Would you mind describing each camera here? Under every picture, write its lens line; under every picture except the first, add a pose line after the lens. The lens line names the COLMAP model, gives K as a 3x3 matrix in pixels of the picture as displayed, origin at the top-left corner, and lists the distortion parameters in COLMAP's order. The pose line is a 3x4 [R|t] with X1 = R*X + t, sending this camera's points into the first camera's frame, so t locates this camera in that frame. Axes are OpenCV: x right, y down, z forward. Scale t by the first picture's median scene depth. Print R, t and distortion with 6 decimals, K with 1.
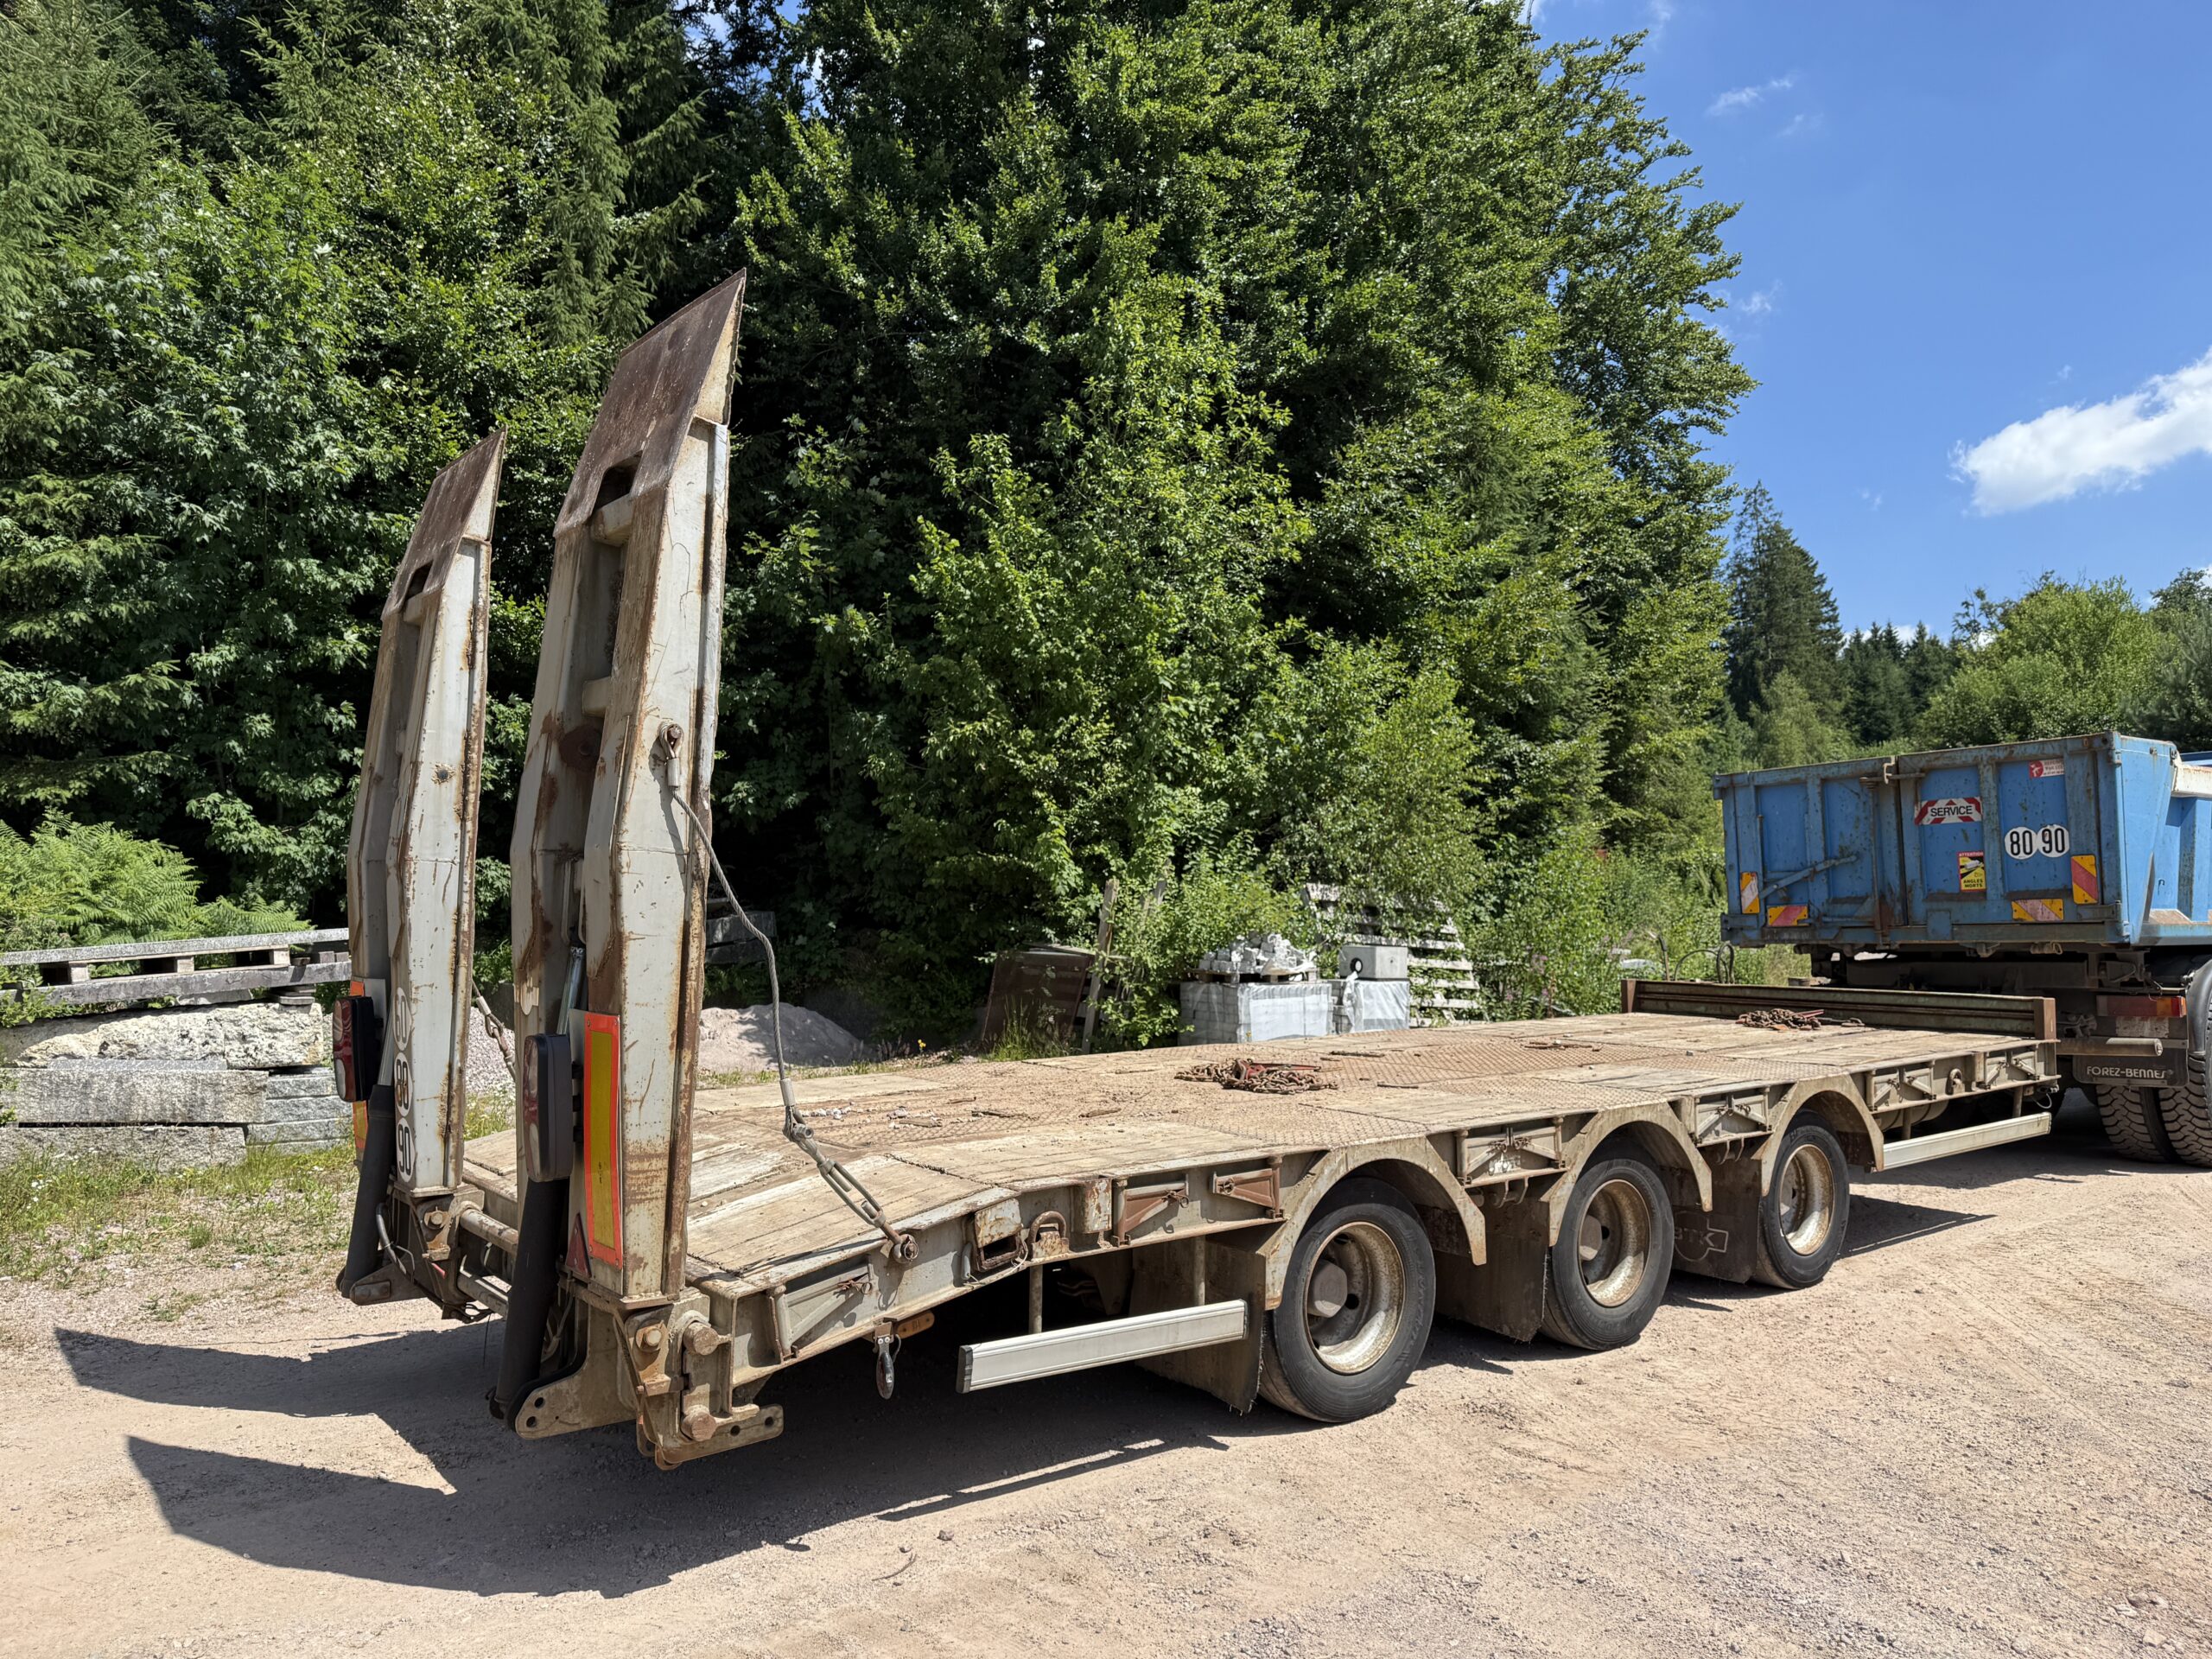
lens RADIAL K [[1541.6, 0, 1110.0], [0, 1541.6, 828.4], [0, 0, 1]] dist [0.083719, -0.109798]
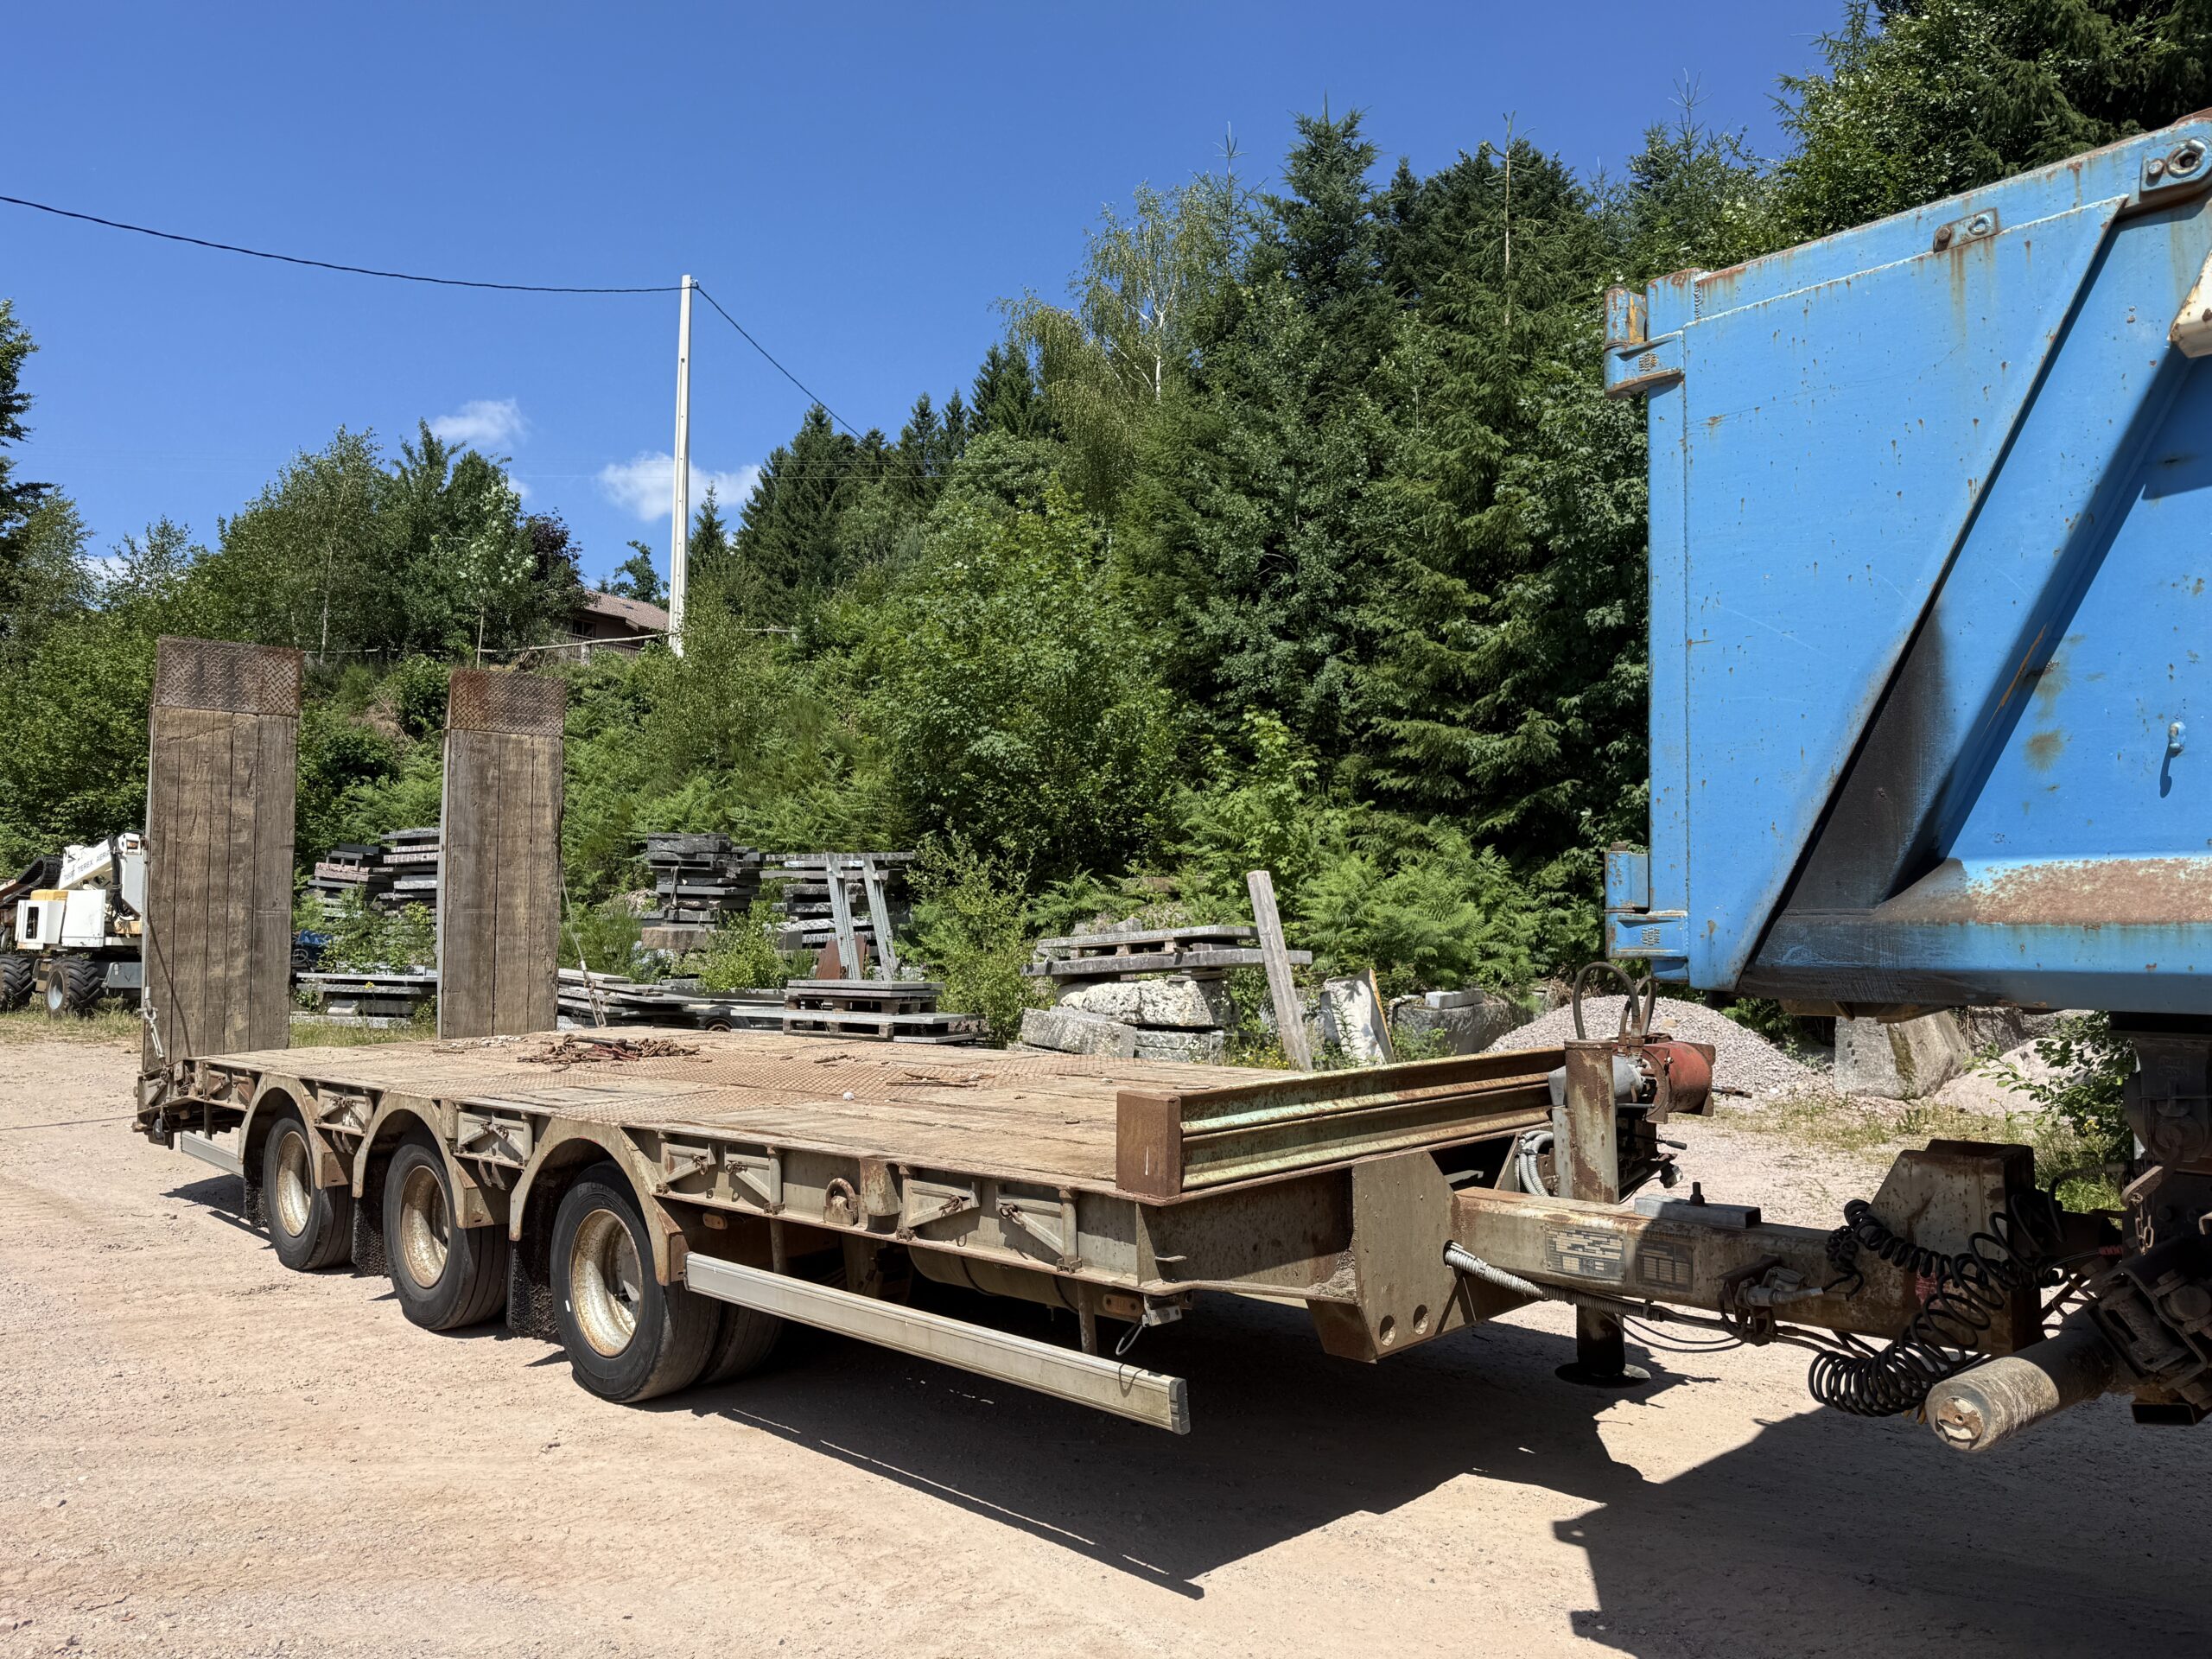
lens RADIAL K [[1544.4, 0, 1106.0], [0, 1544.4, 829.5], [0, 0, 1]] dist [0.060680, -0.070272]
pose [[0.134352, -0.061893, -0.988999, 0.652903], [0.059742, 0.996738, -0.054261, 0.040297], [0.989131, -0.051795, 0.137611, 0.610620]]
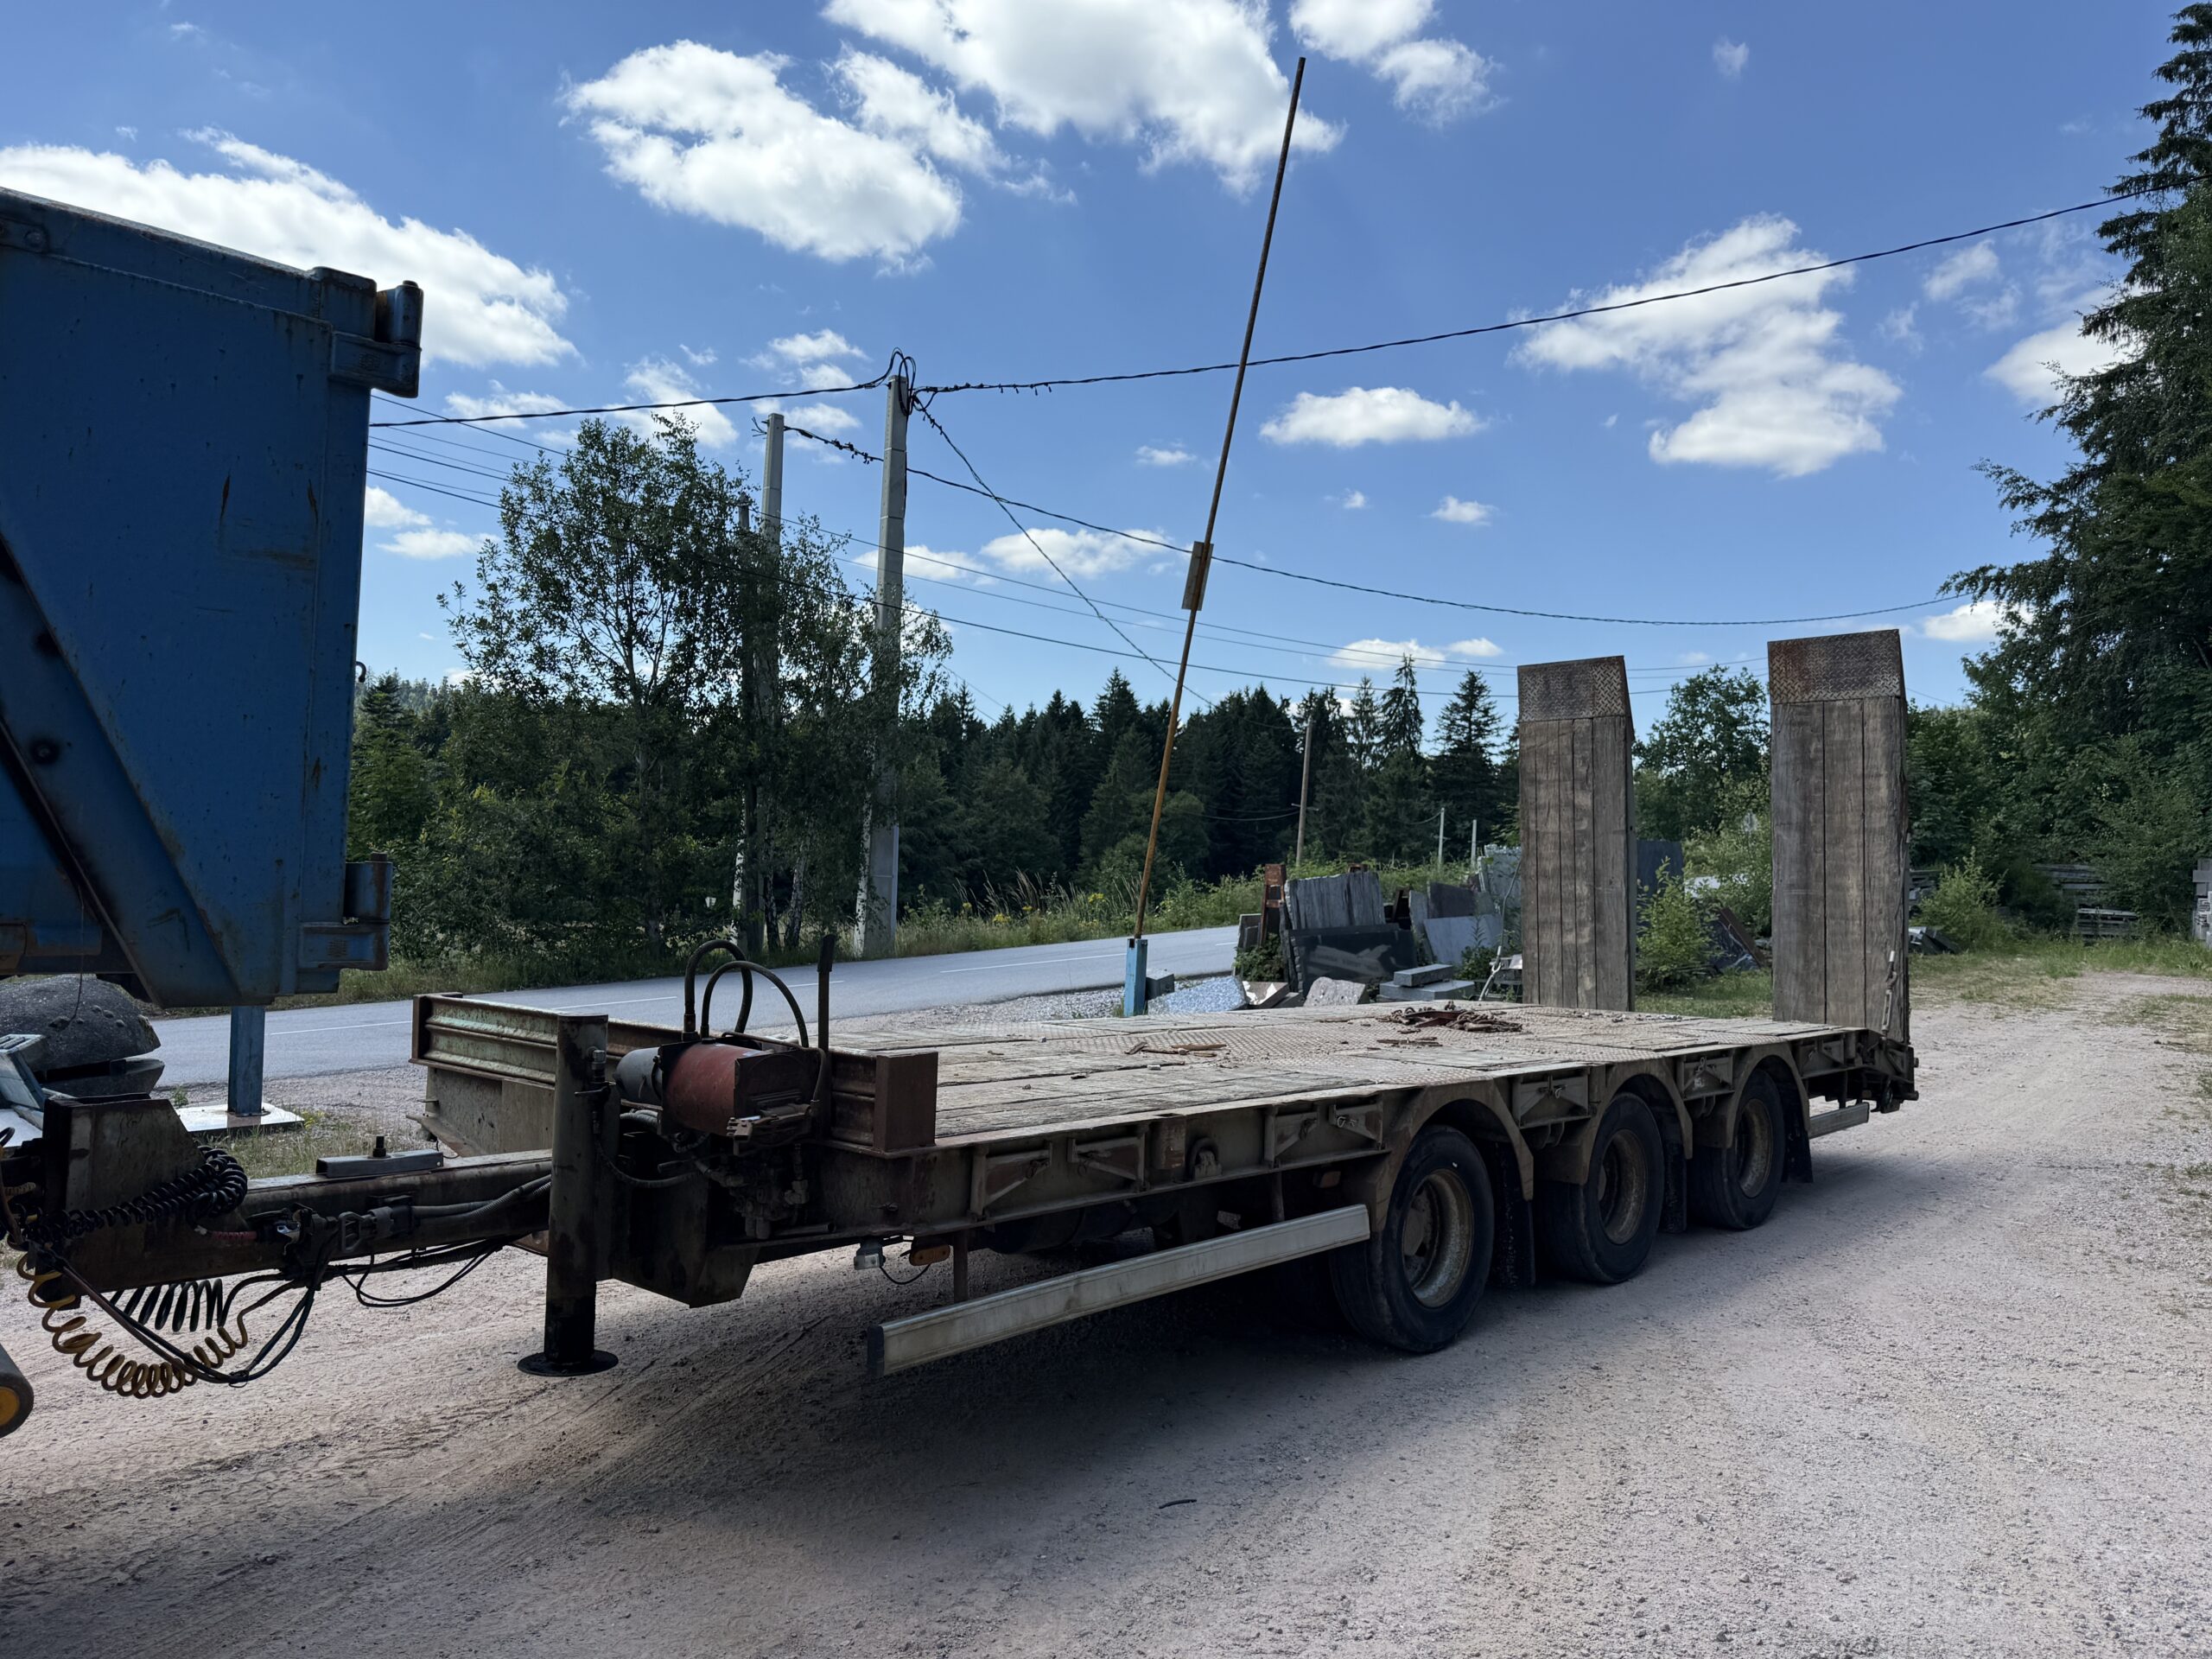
lens RADIAL K [[1544.4, 0, 1106.0], [0, 1544.4, 829.5], [0, 0, 1]] dist [0.060680, -0.070272]
pose [[-0.988695, -0.030280, -0.146854, 0.265087], [-0.017182, 0.995825, -0.089652, 0.062987], [0.148955, -0.086116, -0.985087, 1.101954]]
